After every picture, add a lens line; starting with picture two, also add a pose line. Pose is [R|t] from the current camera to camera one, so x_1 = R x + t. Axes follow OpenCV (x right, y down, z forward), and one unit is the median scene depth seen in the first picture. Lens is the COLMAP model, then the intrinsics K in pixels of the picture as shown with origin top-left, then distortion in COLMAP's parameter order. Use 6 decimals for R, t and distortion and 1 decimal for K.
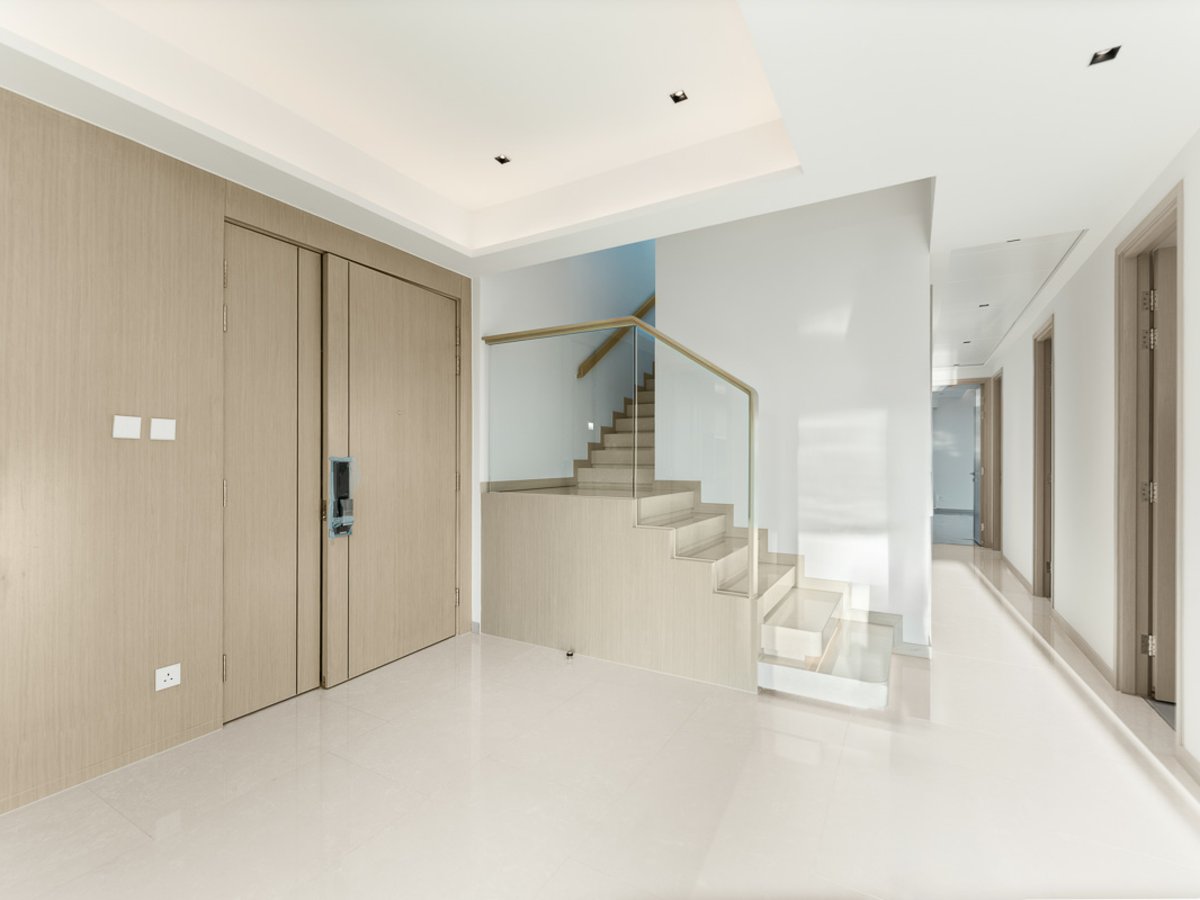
lens RADIAL K [[541.9, 0, 601.6], [0, 541.9, 436.3], [0, 0, 1]] dist [-0.001356, -0.000450]
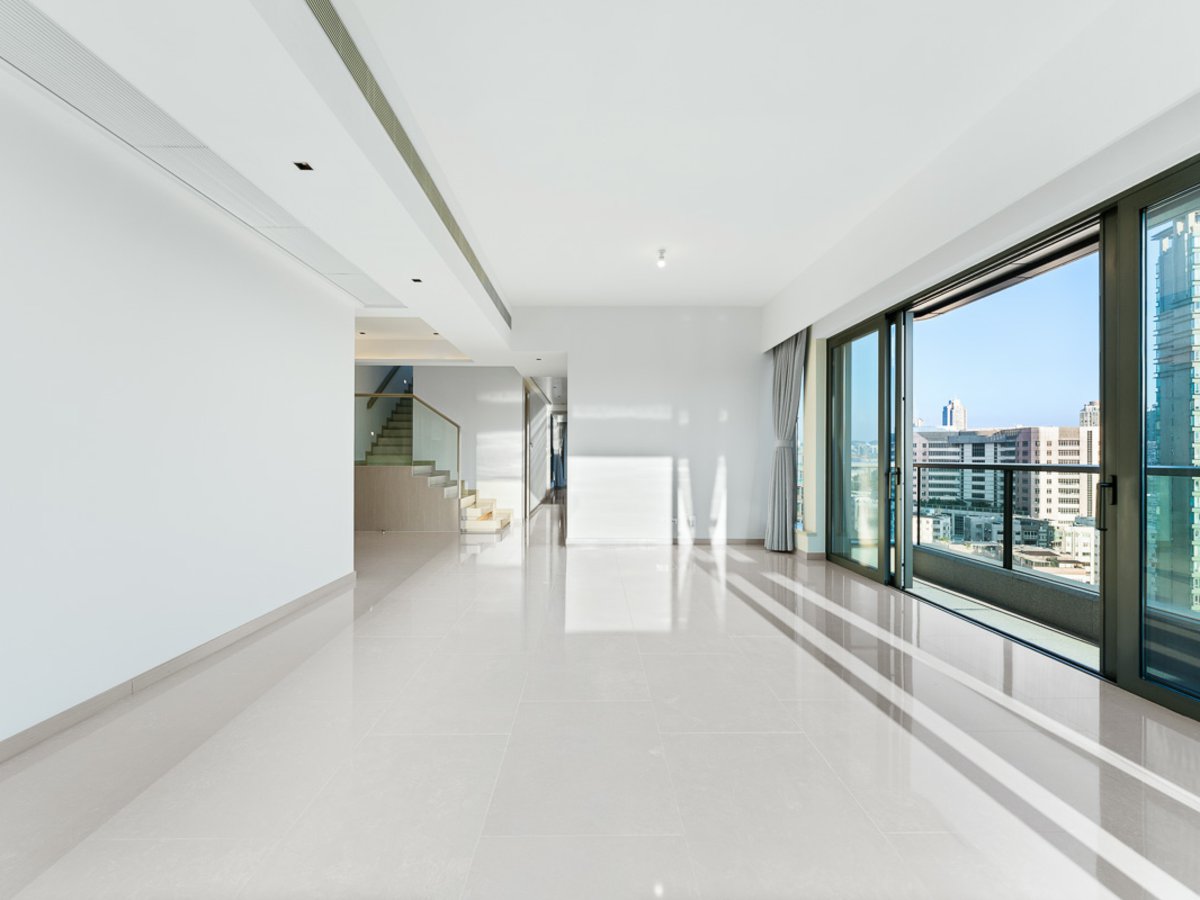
lens RADIAL K [[542.5, 0, 601.6], [0, 542.5, 455.1], [0, 0, 1]] dist [-0.000673, -0.000007]
pose [[0.858910, 0.000248, 0.512126, -0.413798], [-0.019943, 0.999258, 0.032964, -0.031193], [-0.511737, -0.038527, 0.858278, -1.411801]]
